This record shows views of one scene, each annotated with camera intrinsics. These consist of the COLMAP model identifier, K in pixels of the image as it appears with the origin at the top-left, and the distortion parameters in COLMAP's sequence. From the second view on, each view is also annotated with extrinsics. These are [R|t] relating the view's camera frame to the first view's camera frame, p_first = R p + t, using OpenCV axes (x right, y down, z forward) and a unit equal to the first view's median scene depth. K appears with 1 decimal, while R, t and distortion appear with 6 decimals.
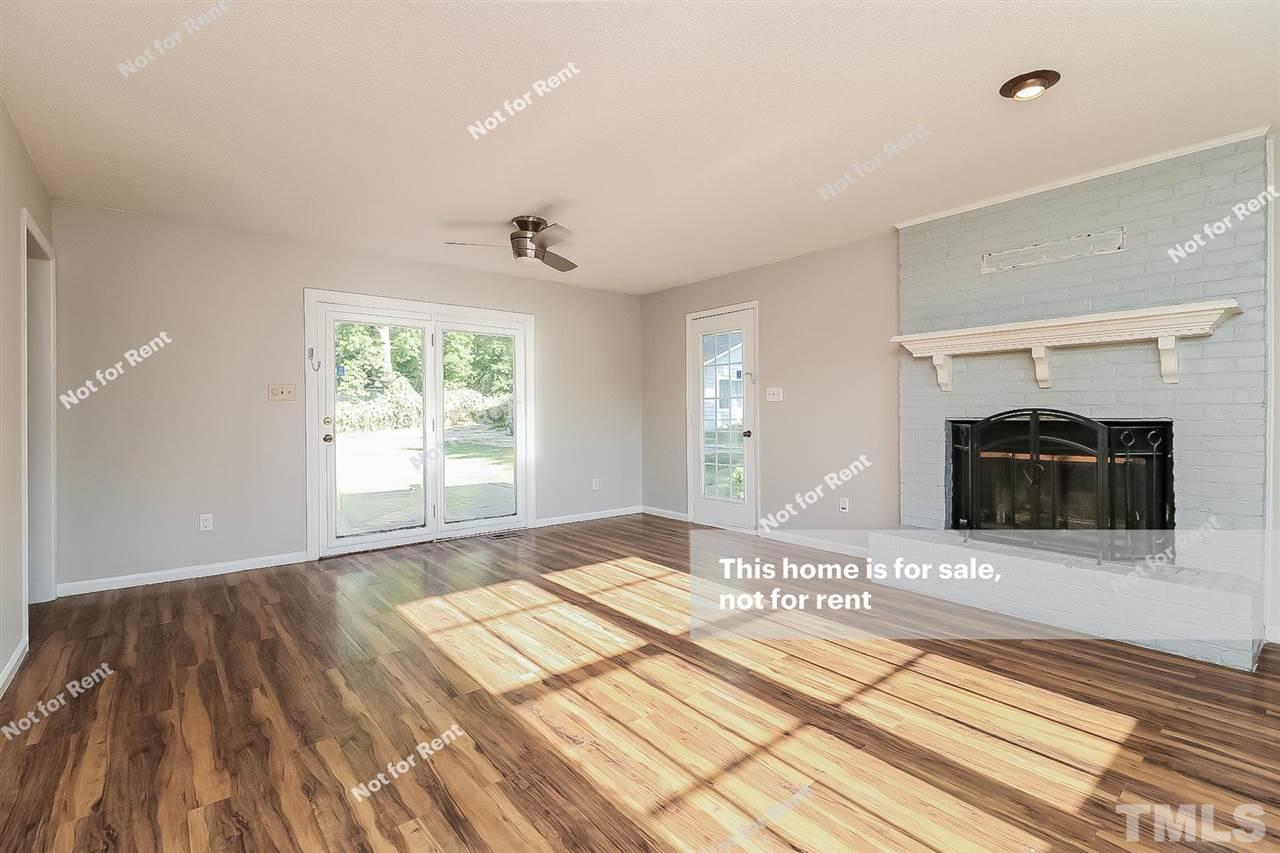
lens RADIAL K [[591.4, 0, 641.2], [0, 591.4, 413.6], [0, 0, 1]] dist [0.029187, -0.000575]
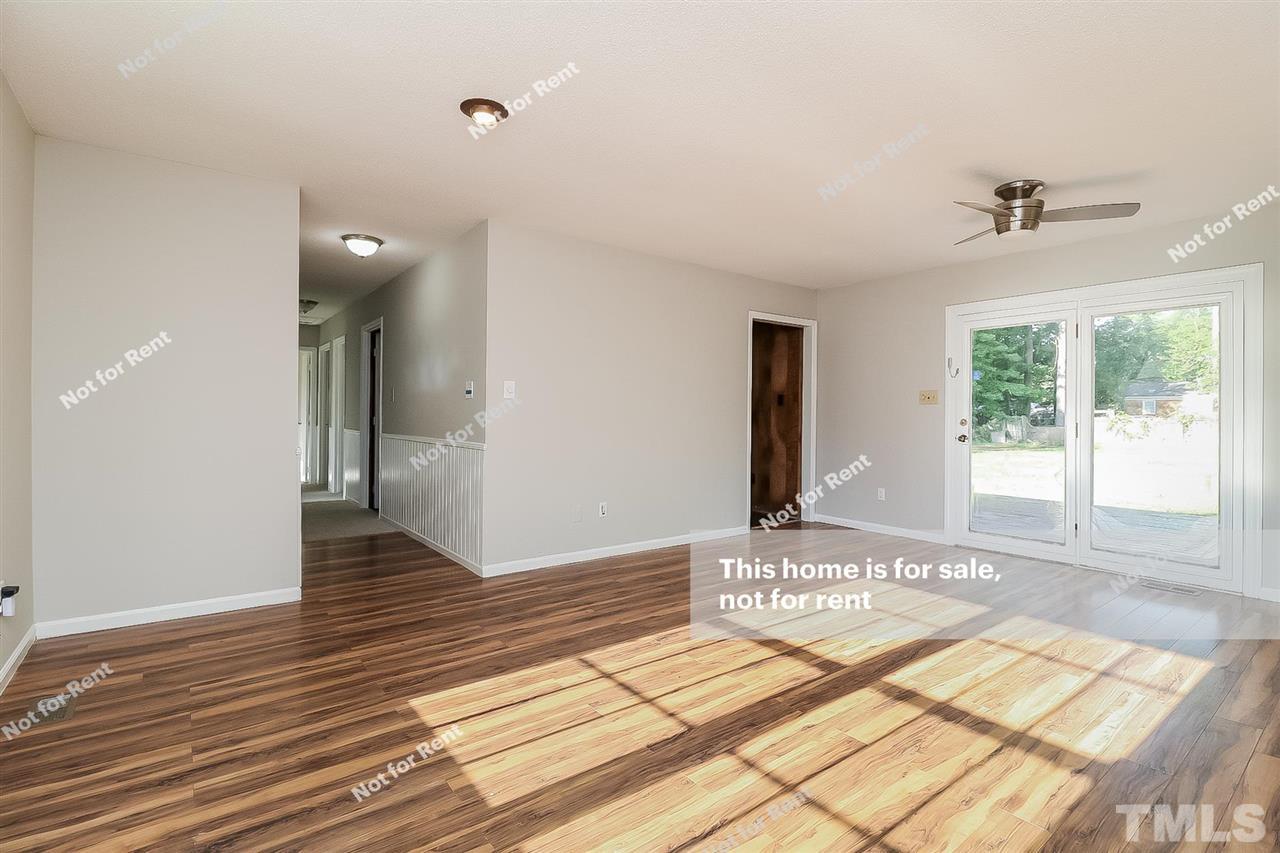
lens RADIAL K [[591.3, 0, 640.0], [0, 591.3, 426.5], [0, 0, 1]] dist [0.019070, -0.010826]
pose [[-0.034278, 0.027800, -0.999026, 0.850156], [-0.008688, 0.999567, 0.028113, -0.008965], [0.999375, 0.009643, -0.034021, 0.635973]]
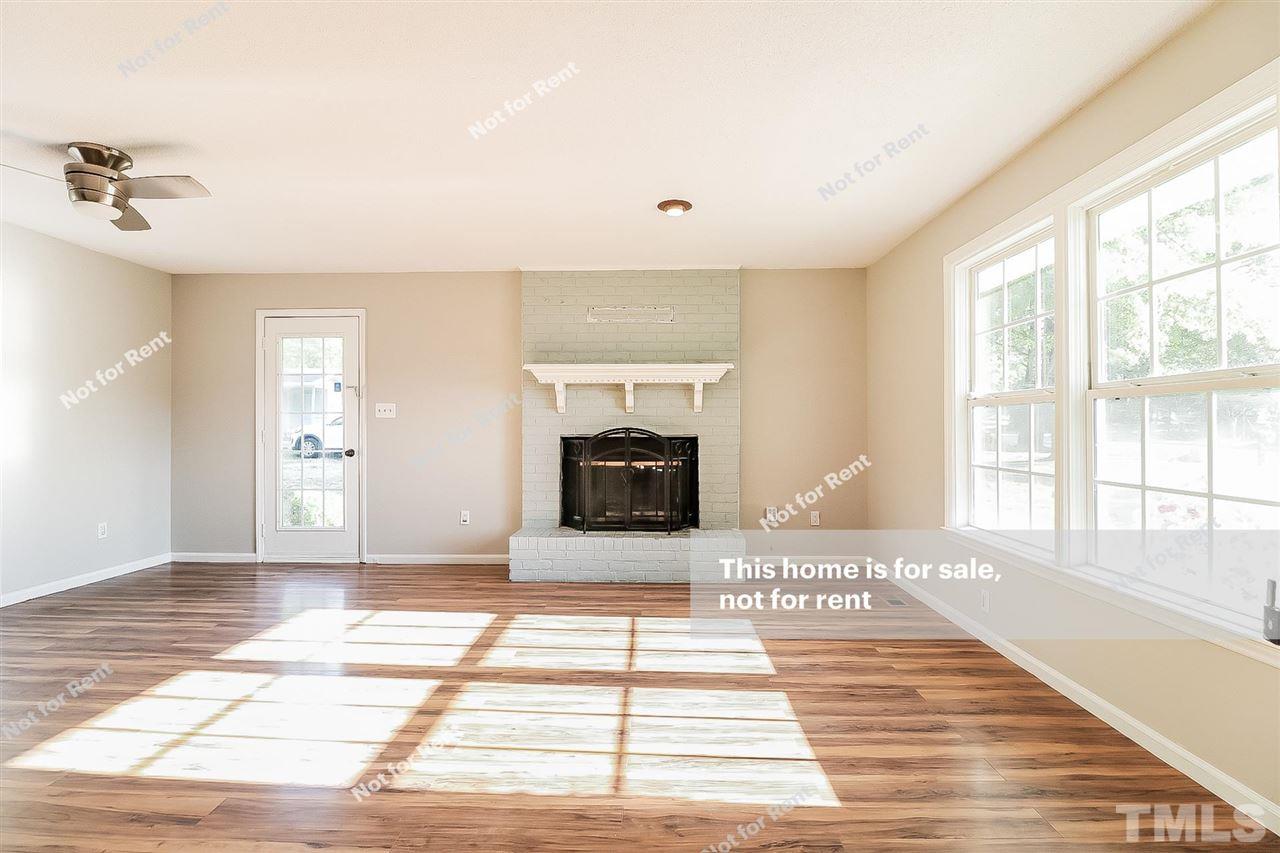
lens RADIAL K [[599.4, 0, 649.4], [0, 599.4, 423.1], [0, 0, 1]] dist [0.001766, -0.011340]
pose [[0.649507, 0.011345, 0.760271, -0.375928], [-0.002391, 0.999914, -0.012878, -0.002165], [-0.760352, 0.006547, 0.649479, 0.080614]]
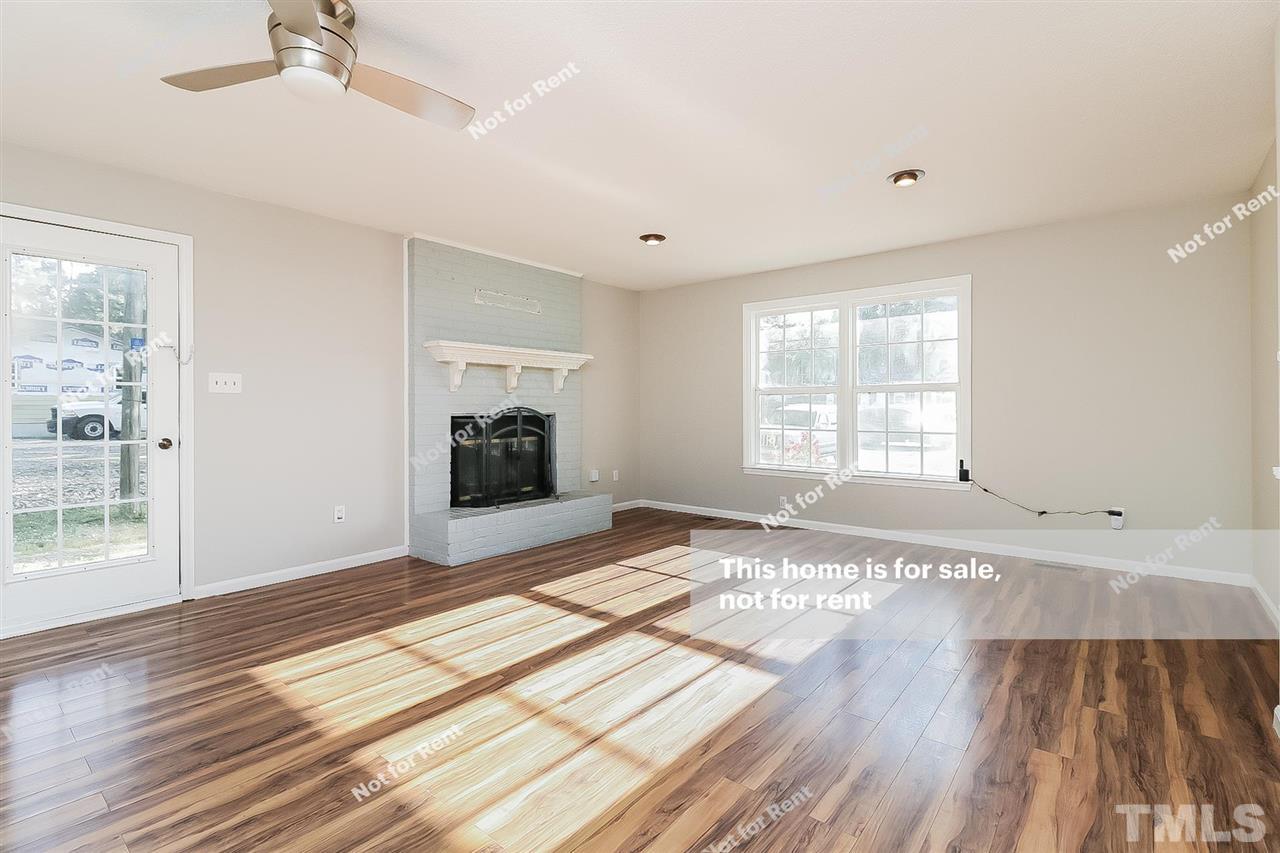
lens RADIAL K [[591.4, 0, 641.2], [0, 591.4, 413.6], [0, 0, 1]] dist [0.029187, -0.000575]
pose [[-0.207081, -0.003842, 0.978316, -0.902745], [0.003029, 0.999985, 0.004569, 0.002099], [-0.978319, 0.003909, -0.207067, 1.083430]]
